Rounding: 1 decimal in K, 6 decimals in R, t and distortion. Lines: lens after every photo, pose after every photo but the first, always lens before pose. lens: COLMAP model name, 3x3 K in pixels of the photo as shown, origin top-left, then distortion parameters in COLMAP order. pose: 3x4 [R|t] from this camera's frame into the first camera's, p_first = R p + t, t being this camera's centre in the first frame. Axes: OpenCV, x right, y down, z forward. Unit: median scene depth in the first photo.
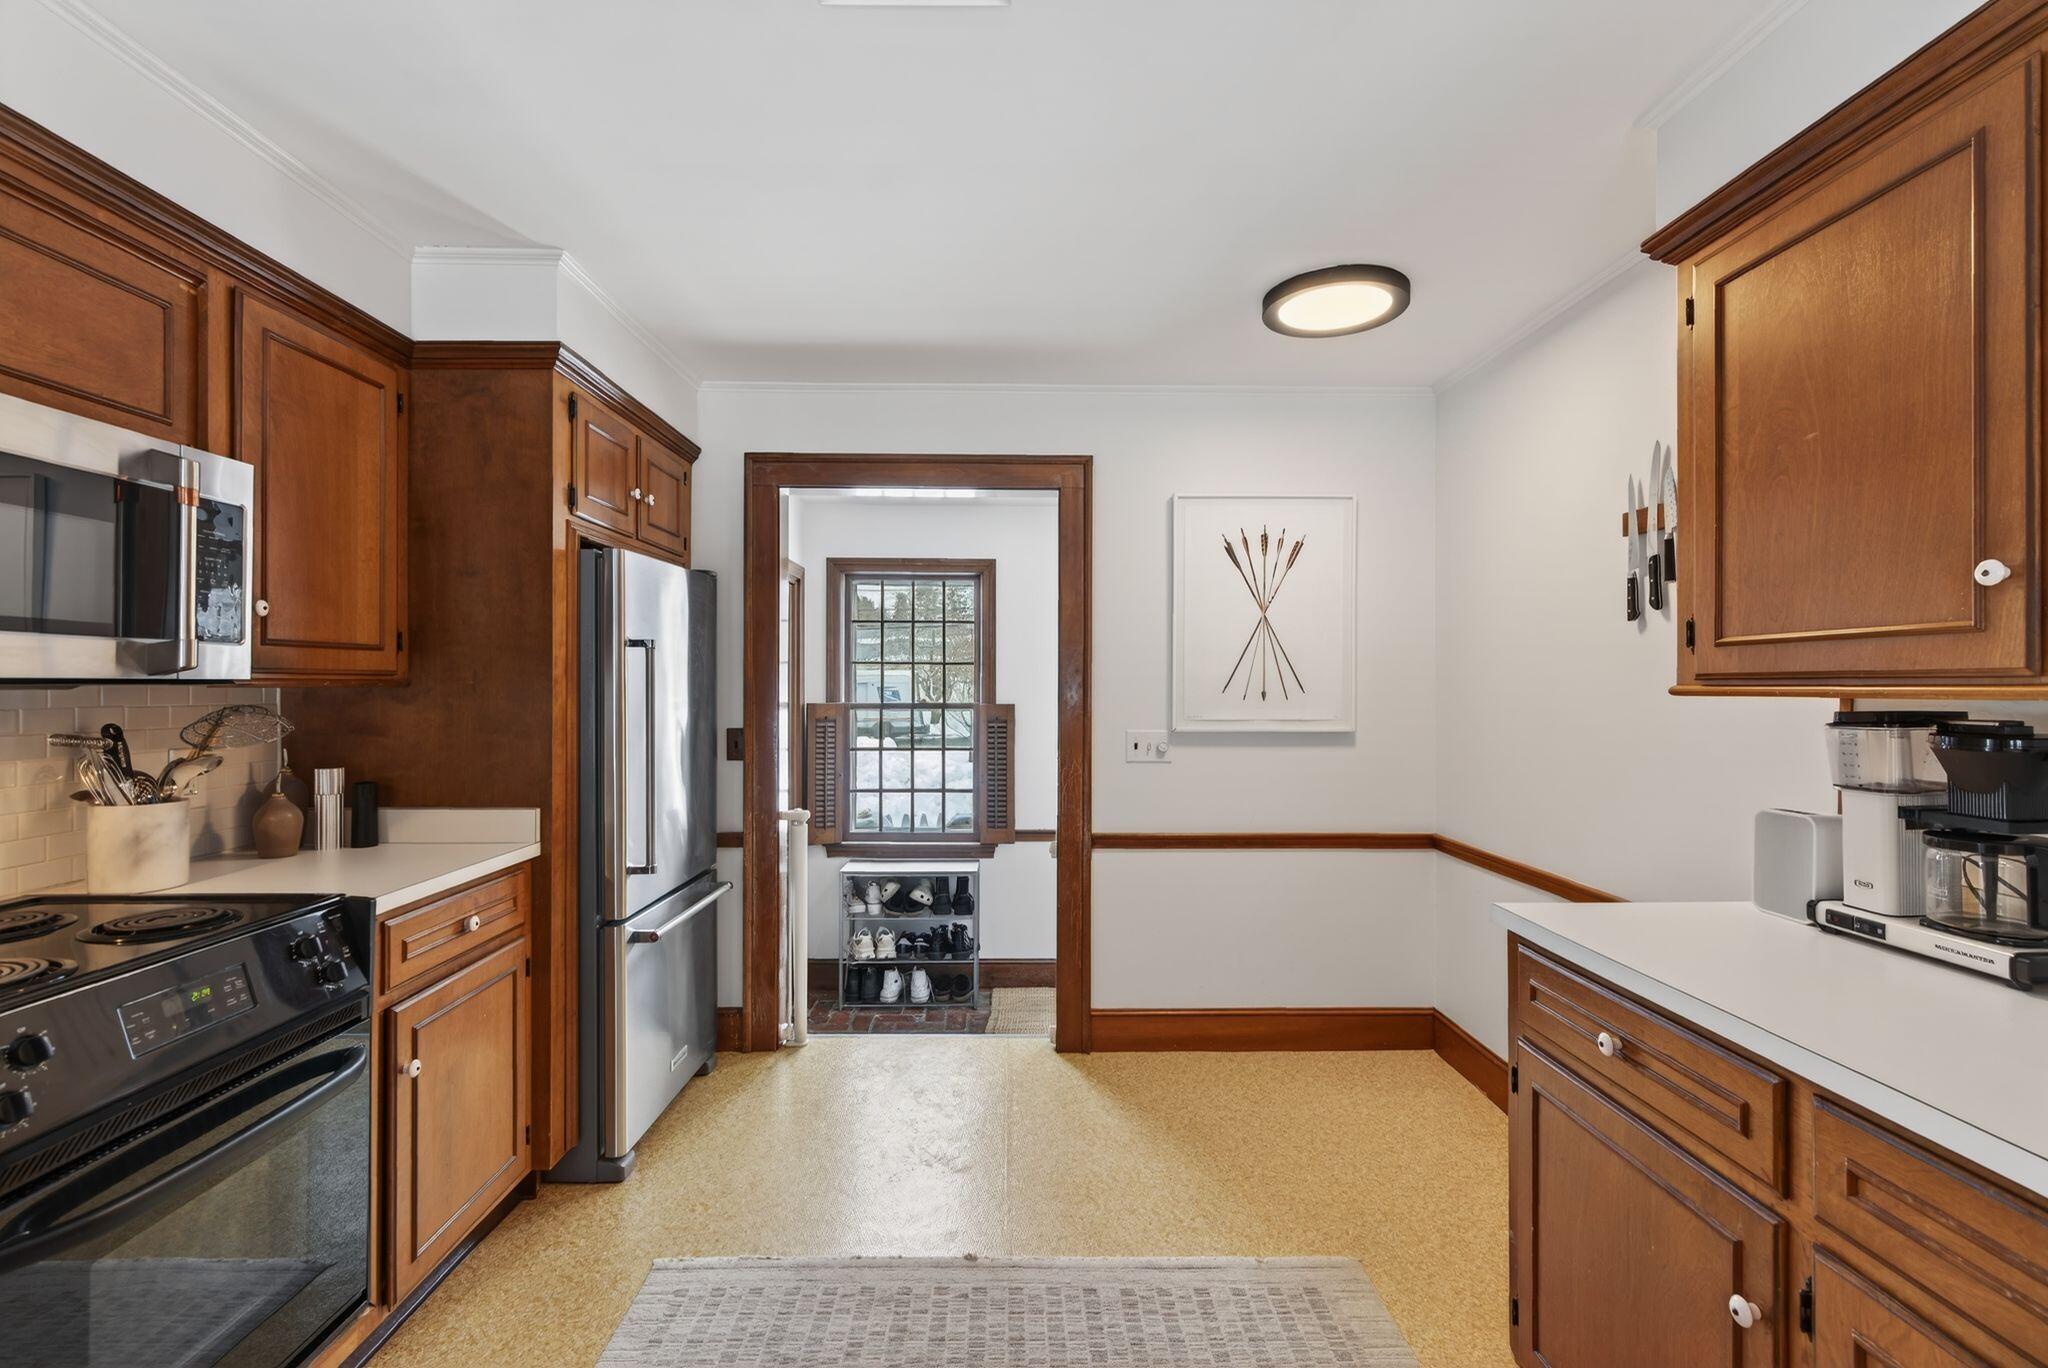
lens RADIAL K [[922.2, 0, 1024.0], [0, 922.2, 684.0], [0, 0, 1]] dist [0.001226, 0.000653]
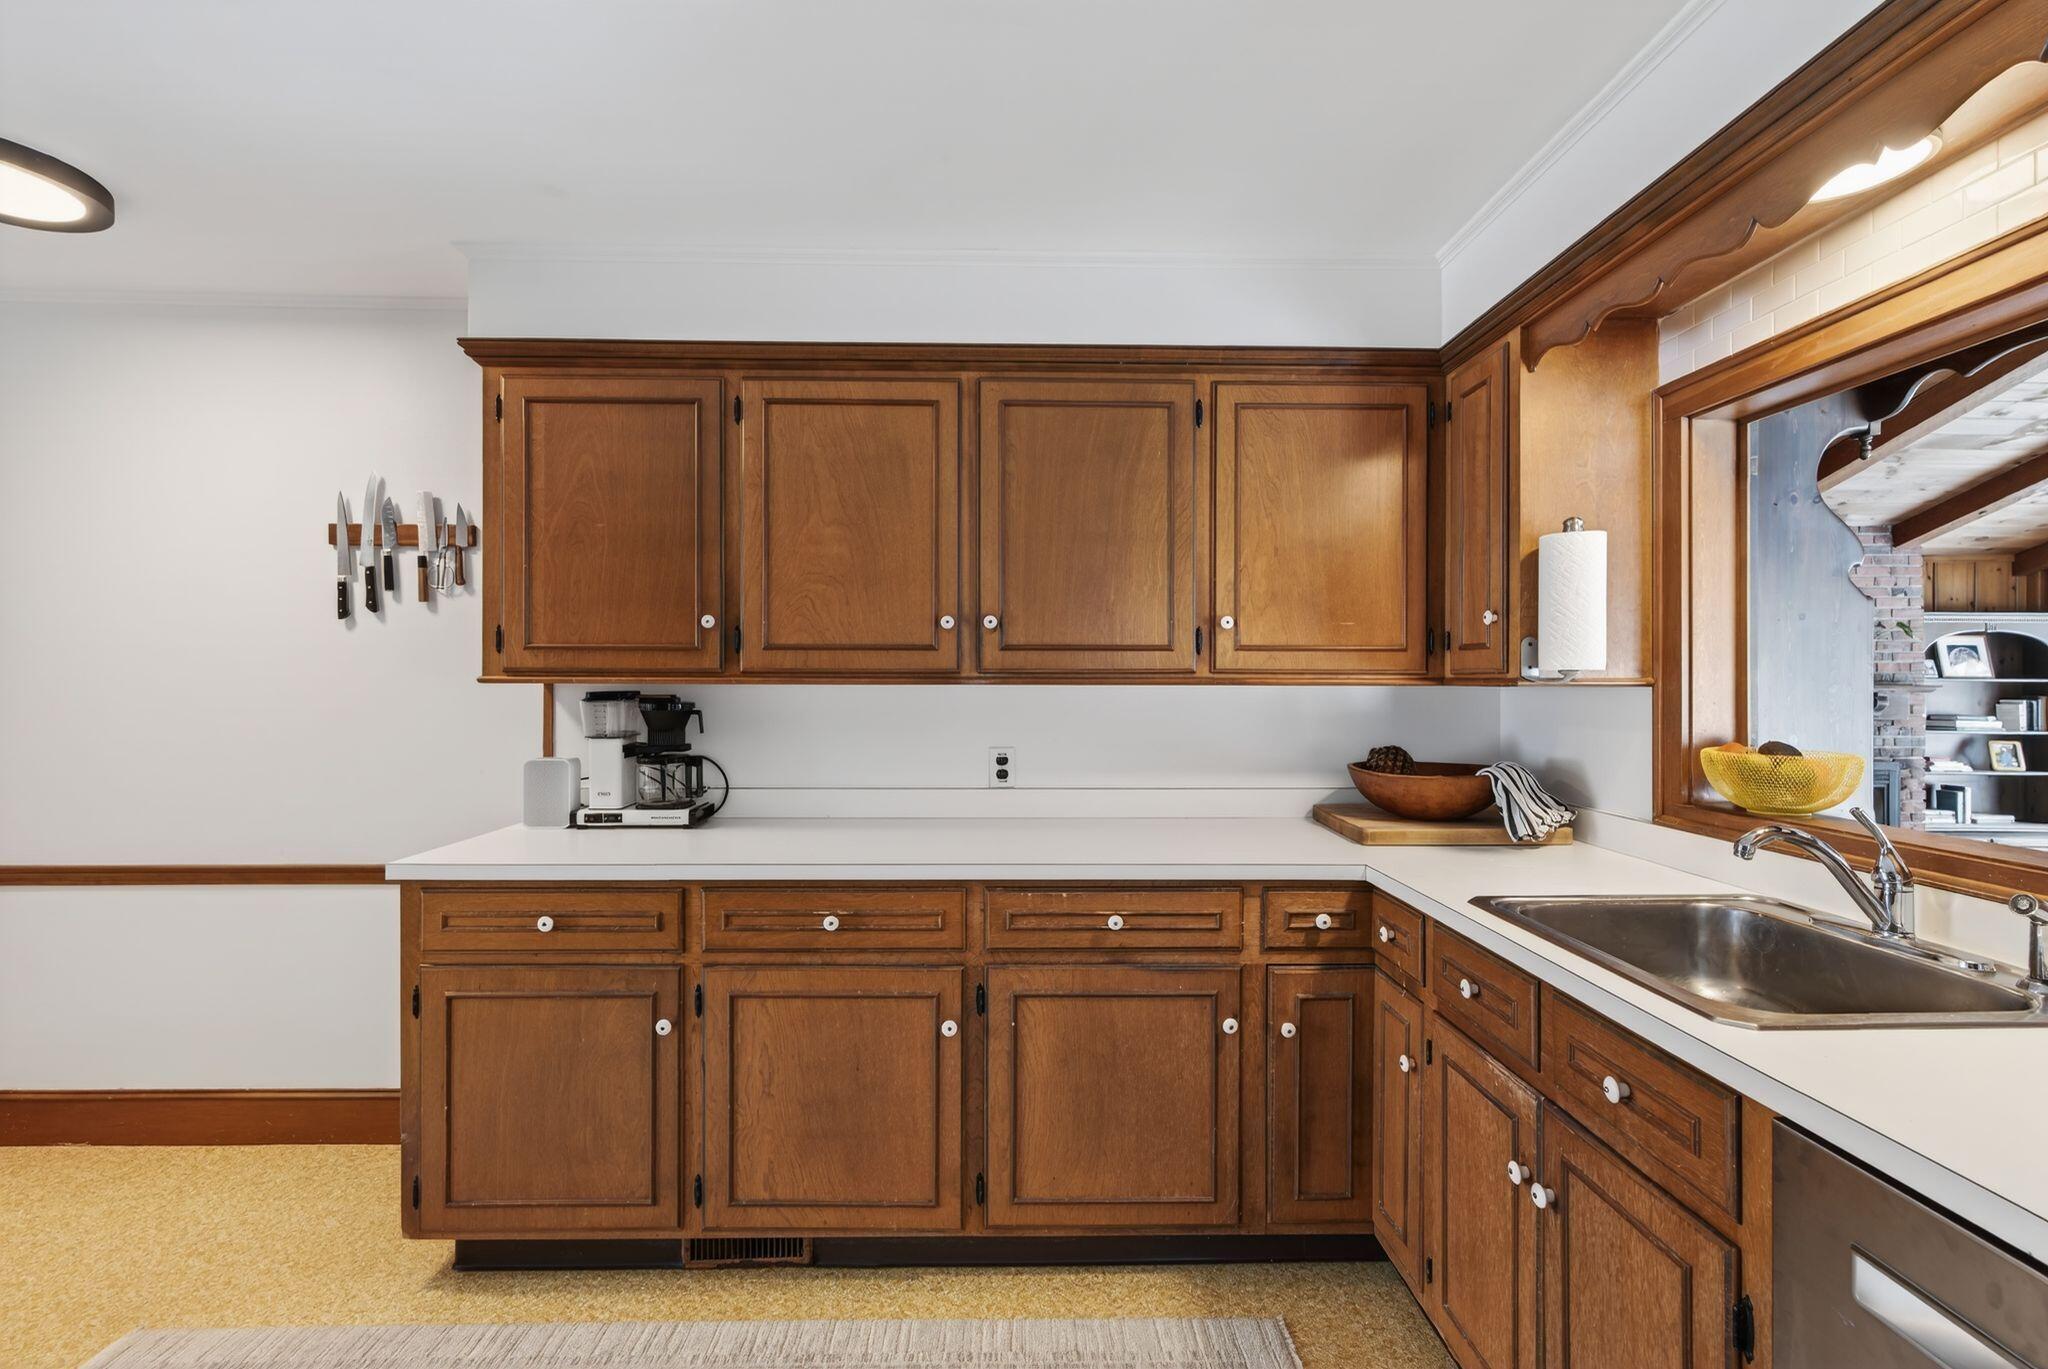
lens RADIAL K [[922.2, 0, 1024.0], [0, 922.2, 684.5], [0, 0, 1]] dist [0.001226, 0.000653]
pose [[-0.007704, -0.008220, 0.999937, -0.523994], [-0.004654, 0.999956, 0.008184, -0.000879], [-0.999959, -0.004591, -0.007742, 0.167465]]
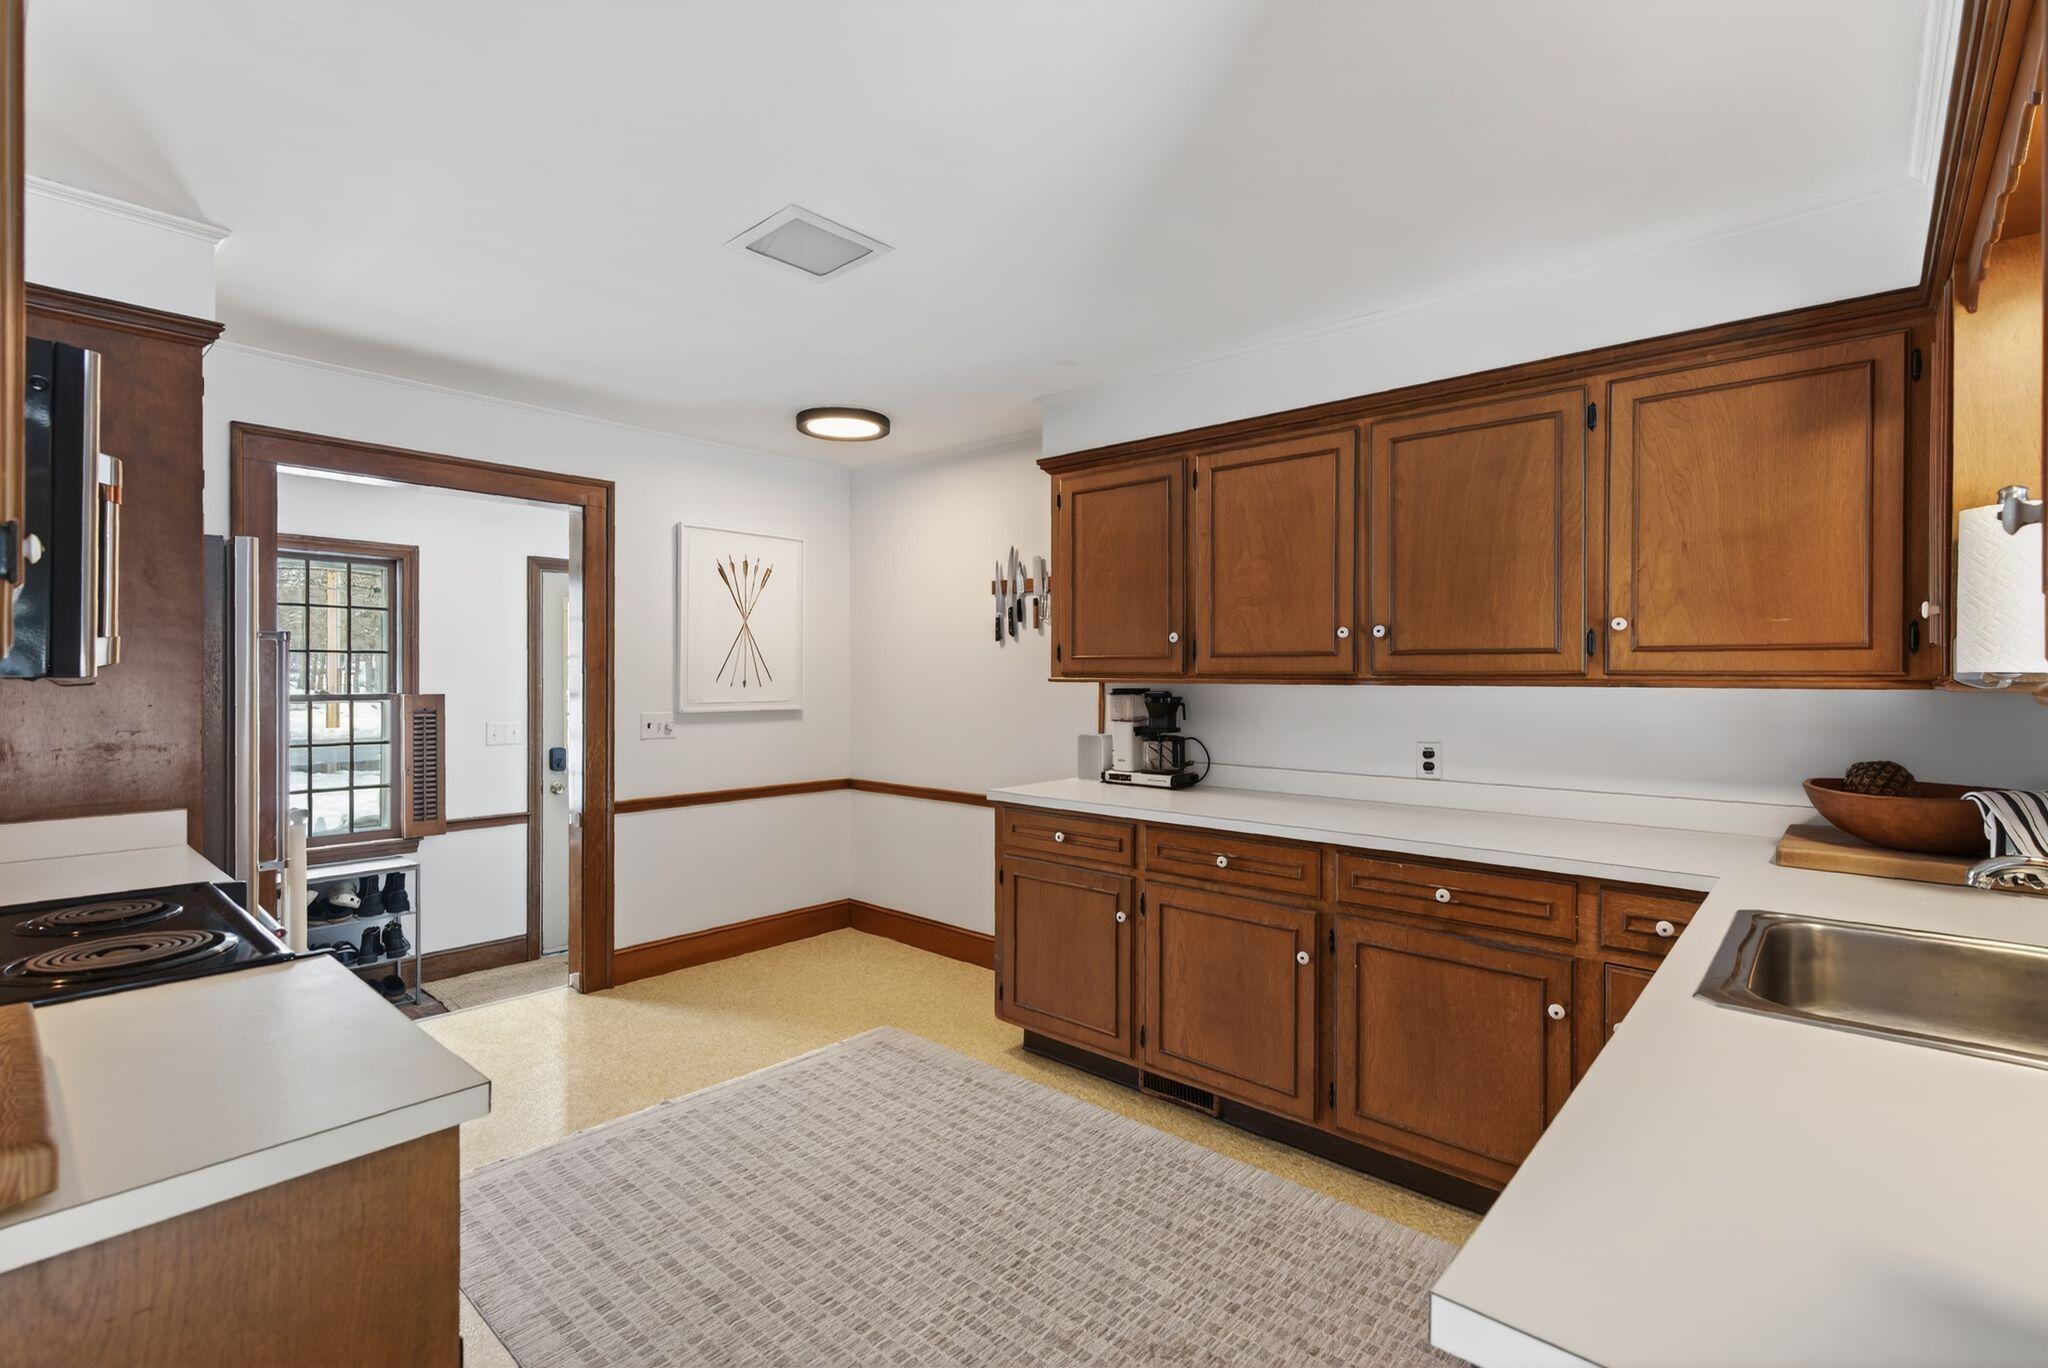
lens RADIAL K [[935.7, 0, 1024.0], [0, 935.7, 684.0], [0, 0, 1]] dist [-0.000580, 0.000132]
pose [[0.673672, -0.007641, 0.738991, -0.710194], [-0.002748, 0.999914, 0.012844, -0.008212], [-0.739025, -0.010683, 0.673593, -0.300159]]
